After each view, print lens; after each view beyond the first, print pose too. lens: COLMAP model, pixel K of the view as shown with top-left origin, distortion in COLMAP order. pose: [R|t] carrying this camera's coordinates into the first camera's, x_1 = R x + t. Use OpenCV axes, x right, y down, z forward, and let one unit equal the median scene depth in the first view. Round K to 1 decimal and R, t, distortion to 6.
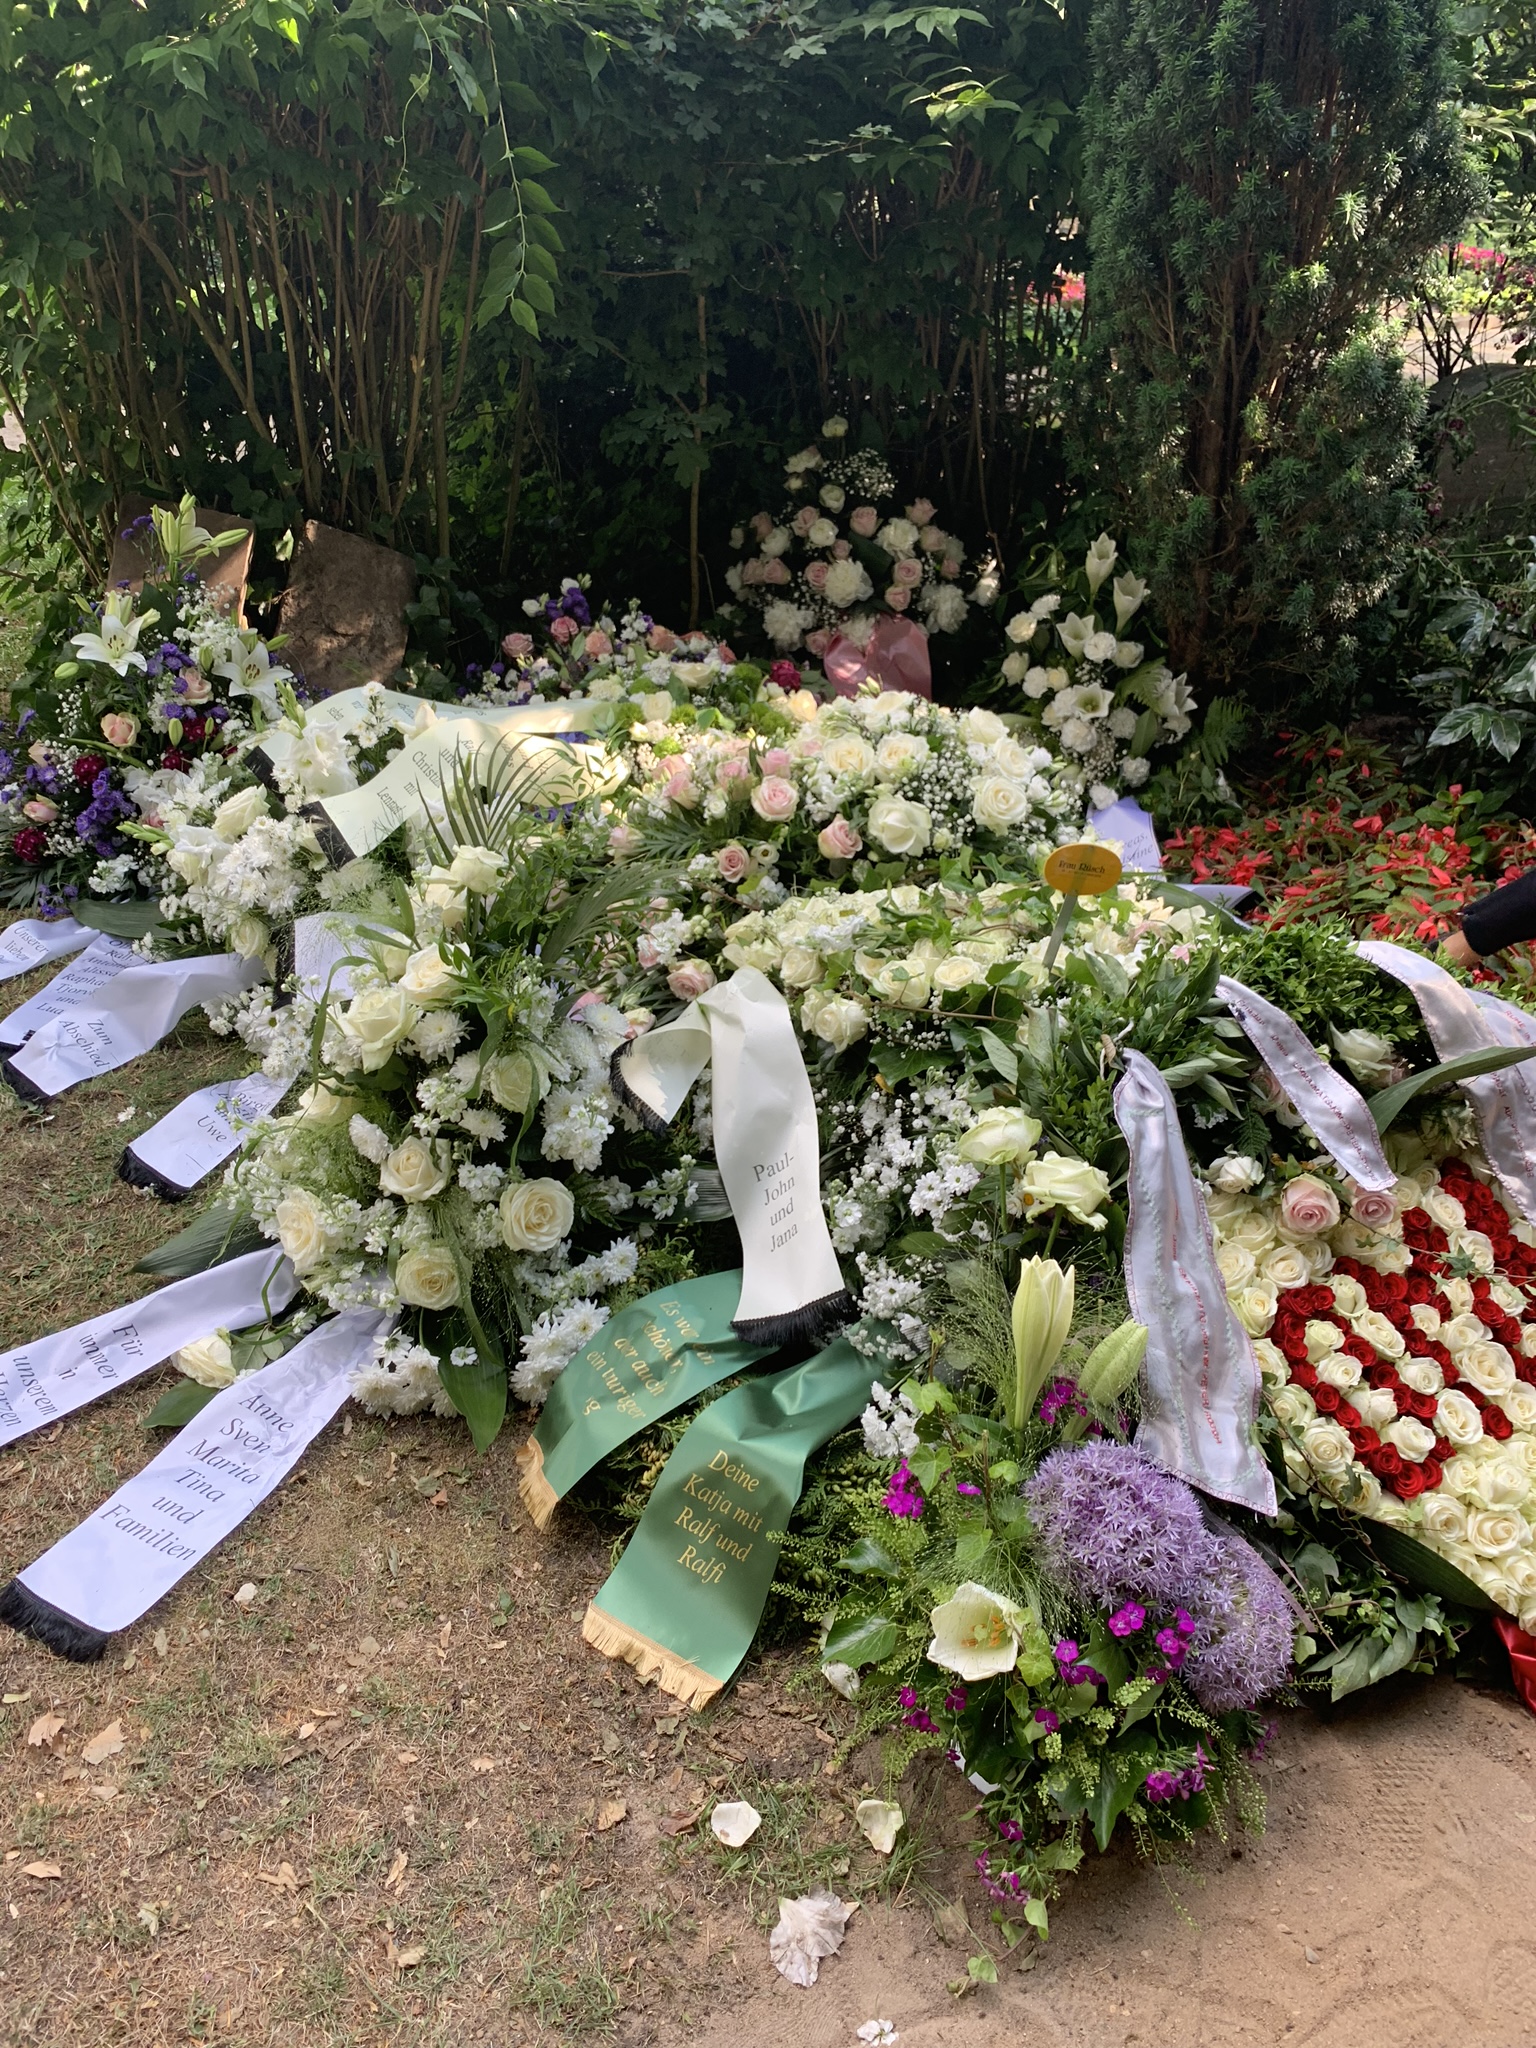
lens RADIAL K [[1635.0, 0, 654.8], [0, 1635.0, 1095.9], [0, 0, 1]] dist [0.056175, -0.149792]
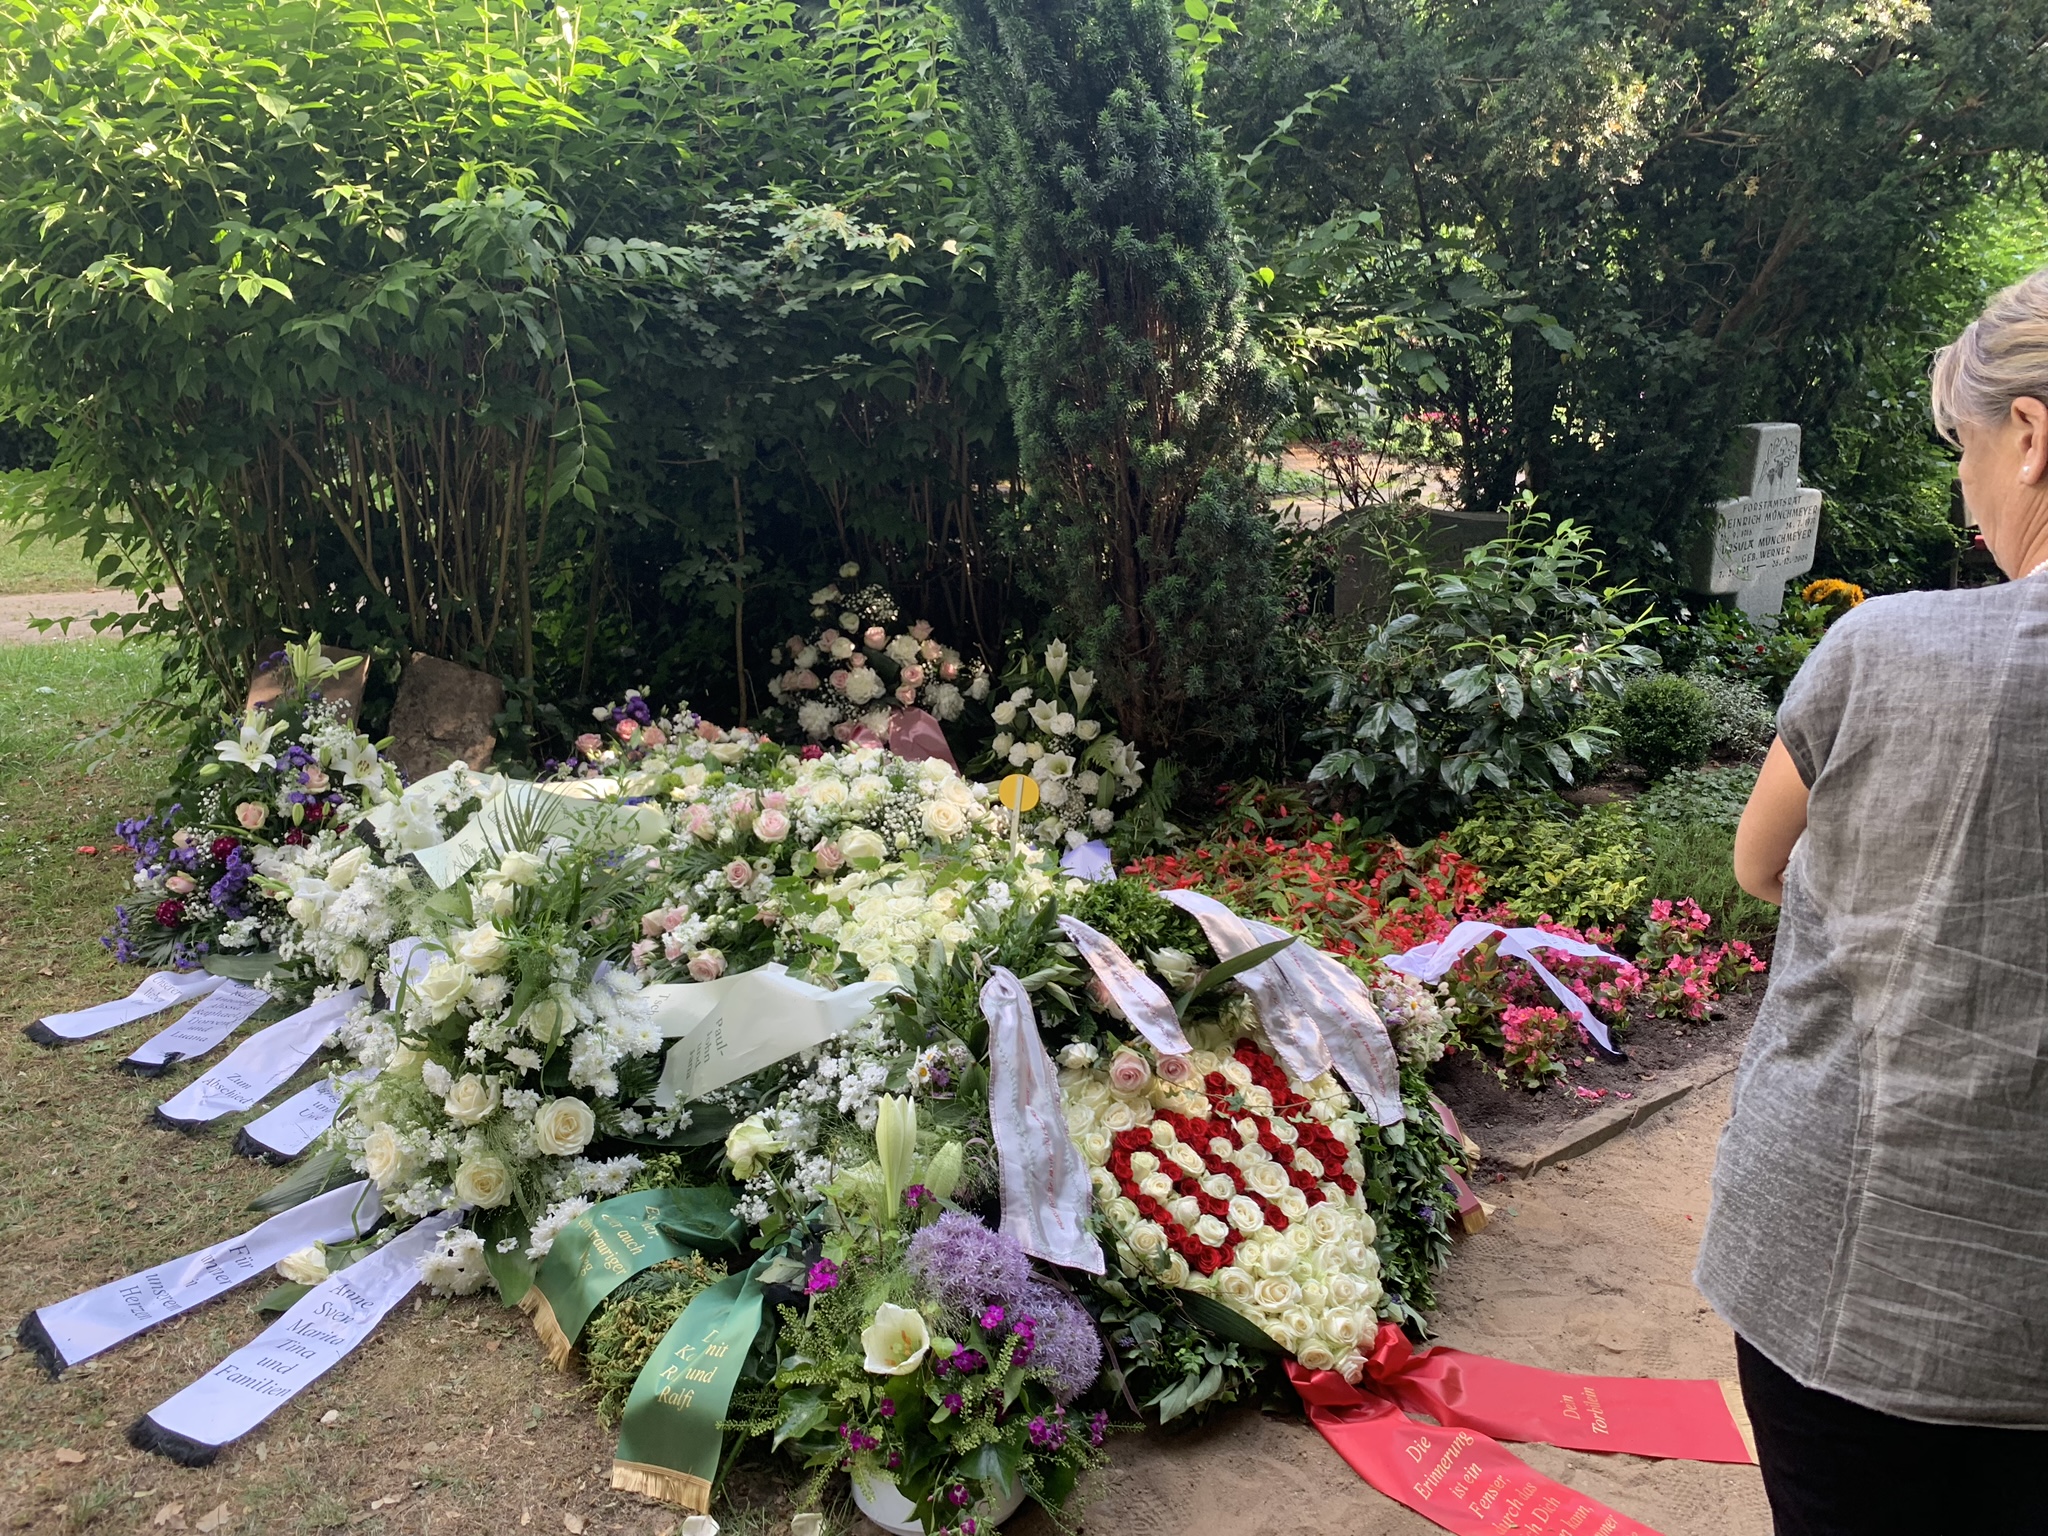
lens RADIAL K [[1795.0, 0, 1024.0], [0, 1795.0, 768.0], [0, 0, 1]] dist [-0.029619, -0.000128]
pose [[0.992914, -0.044466, 0.110204, 0.102222], [0.073750, 0.957734, -0.278041, 0.156850], [-0.093183, 0.284198, 0.954226, -0.336106]]
